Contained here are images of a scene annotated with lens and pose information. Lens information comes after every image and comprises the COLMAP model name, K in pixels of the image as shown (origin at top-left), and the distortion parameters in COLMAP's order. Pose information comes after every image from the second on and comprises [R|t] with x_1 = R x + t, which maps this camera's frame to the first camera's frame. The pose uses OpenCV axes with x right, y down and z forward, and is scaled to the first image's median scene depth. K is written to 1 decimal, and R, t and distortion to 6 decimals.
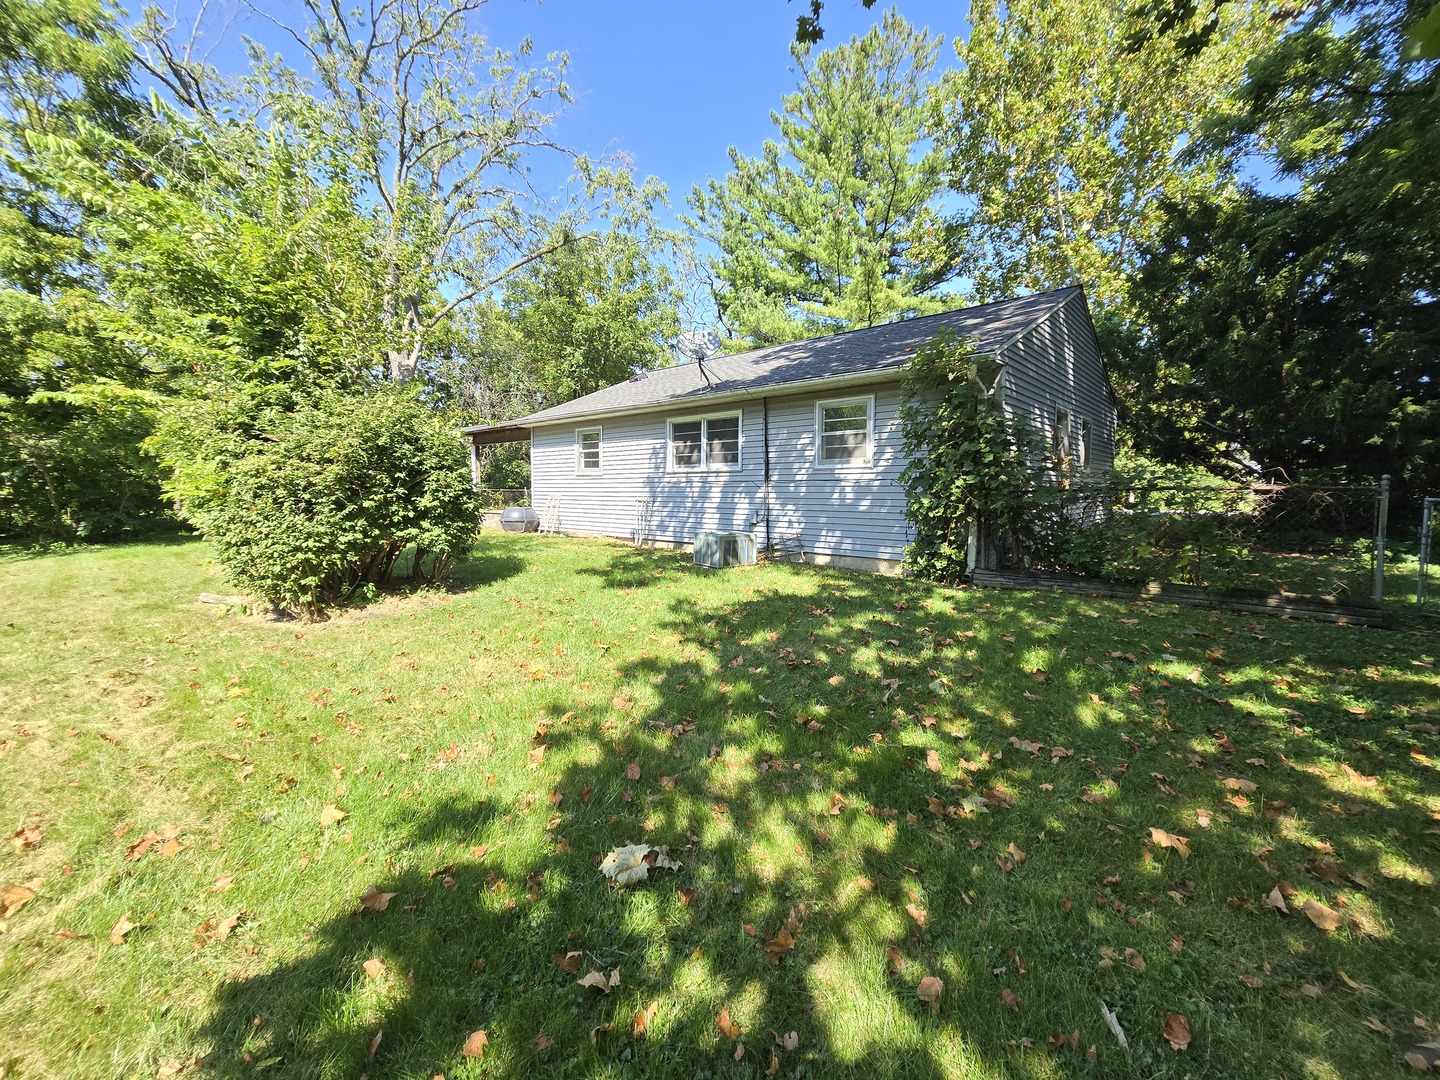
lens RADIAL K [[589.7, 0, 723.7], [0, 589.7, 532.9], [0, 0, 1]] dist [-0.002277, -0.000323]
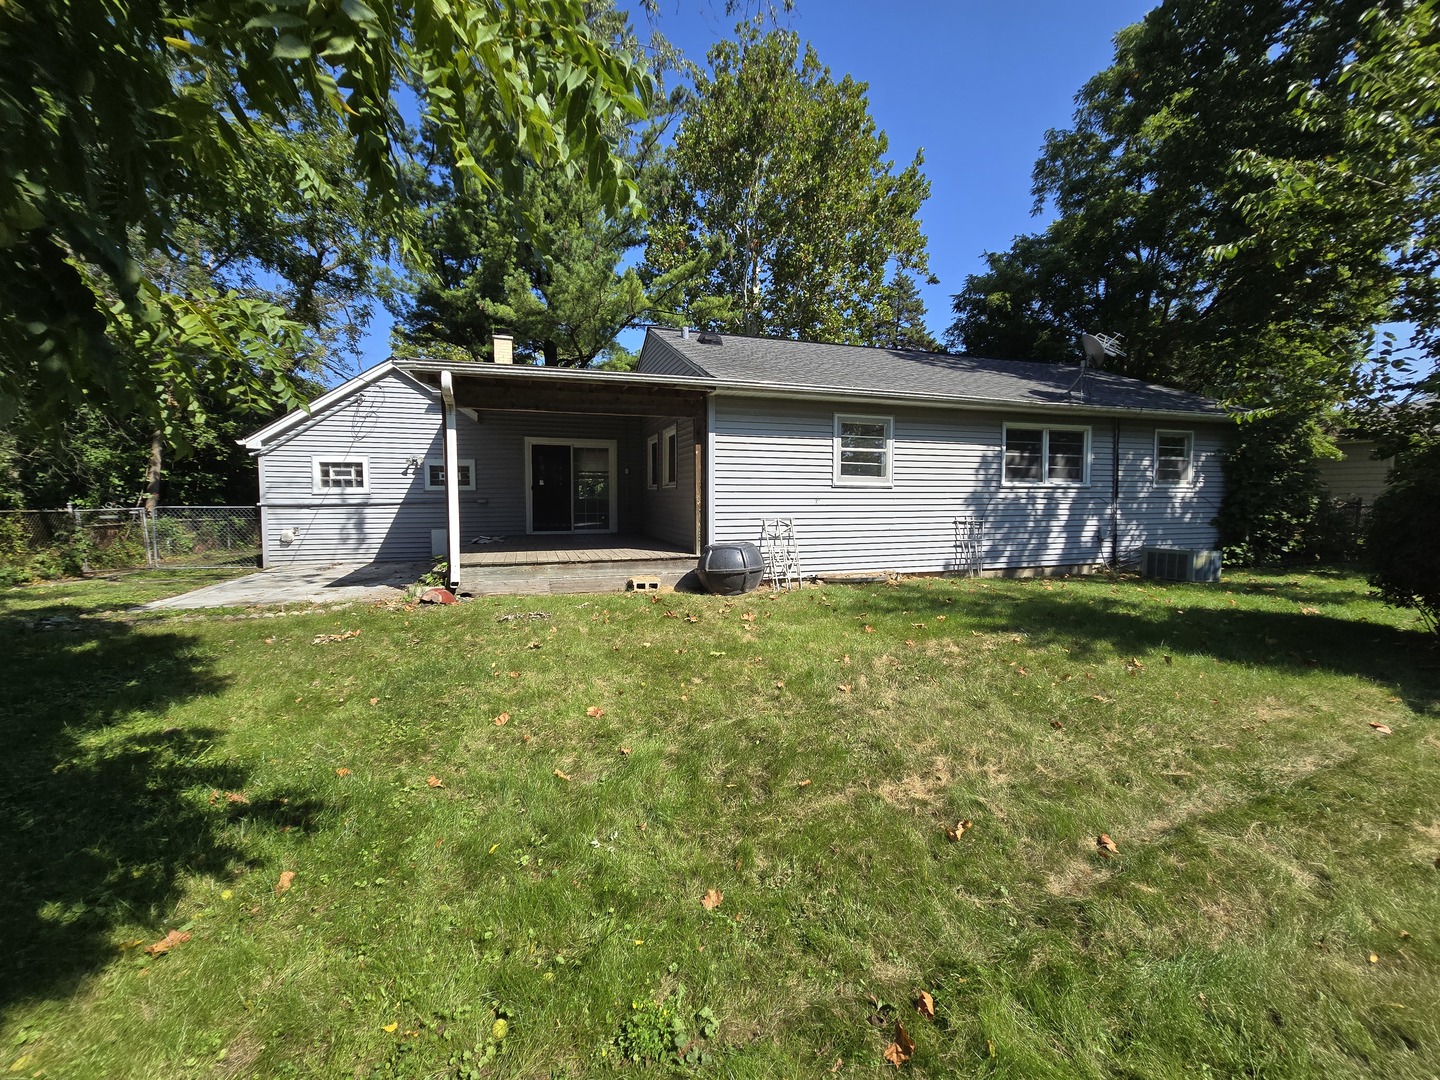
lens RADIAL K [[589.7, 0, 728.0], [0, 589.7, 544.7], [0, 0, 1]] dist [-0.002277, -0.000323]
pose [[0.495538, -0.061033, 0.866439, -1.093914], [0.071809, 0.996992, 0.029160, -0.078763], [-0.865613, 0.047768, 0.498430, 0.998636]]
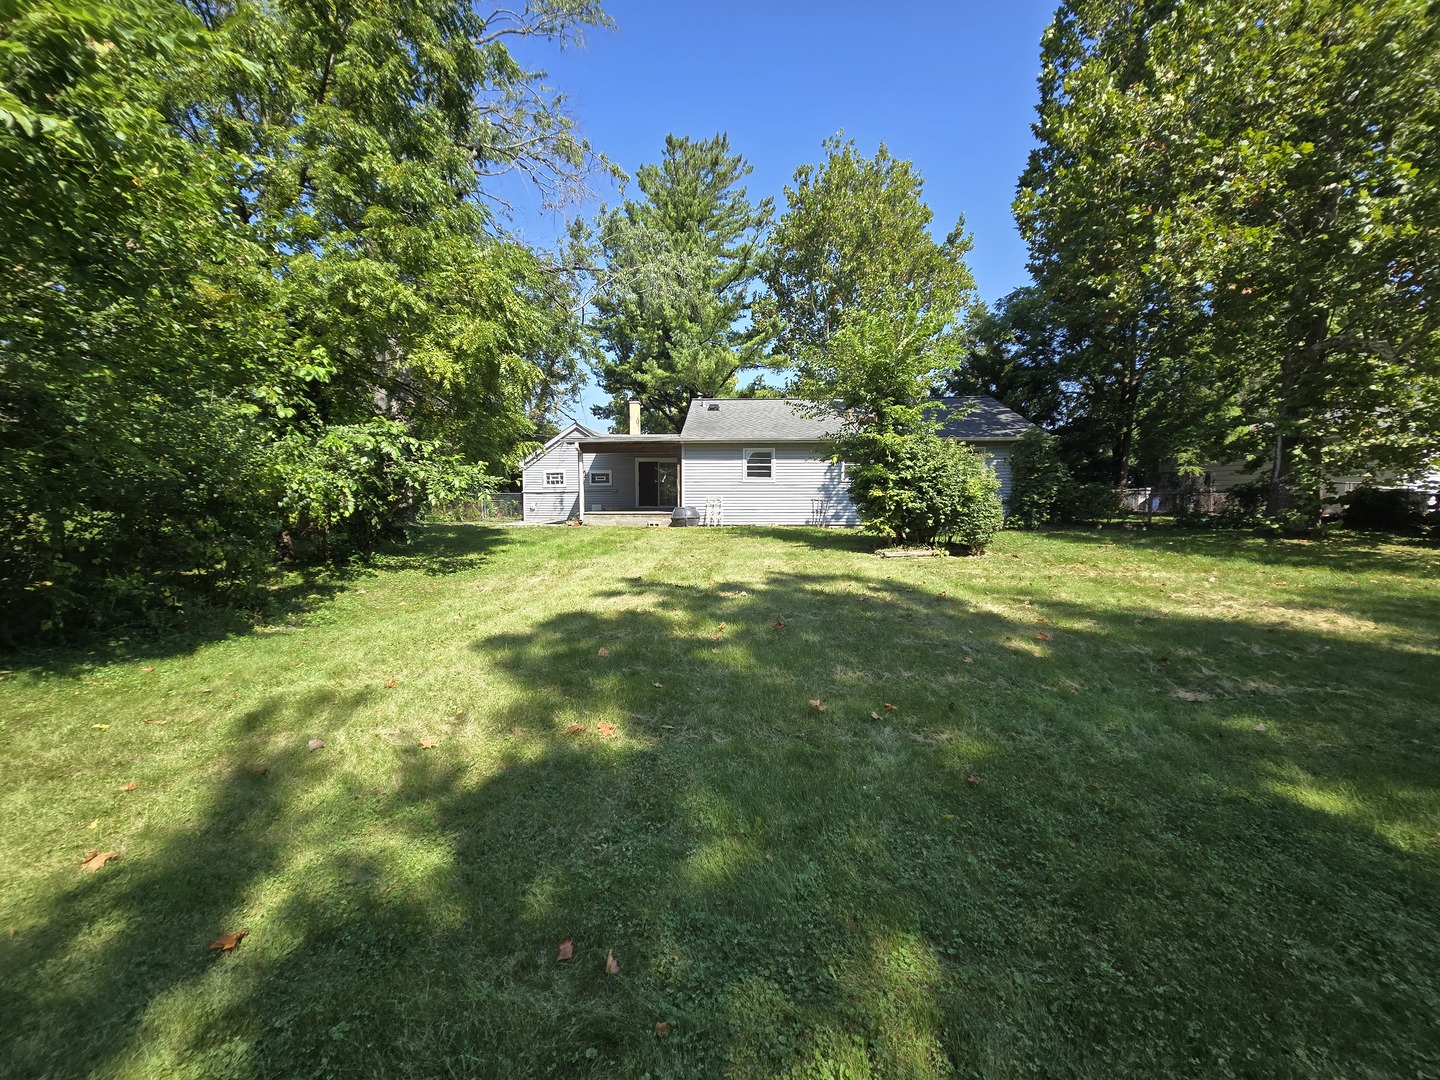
lens RADIAL K [[589.7, 0, 715.6], [0, 589.7, 539.7], [0, 0, 1]] dist [-0.002277, -0.000323]
pose [[0.770171, -0.041277, 0.636500, -1.484827], [0.050004, 0.998740, 0.004263, 0.031996], [-0.635874, 0.028544, 0.771265, -0.004211]]
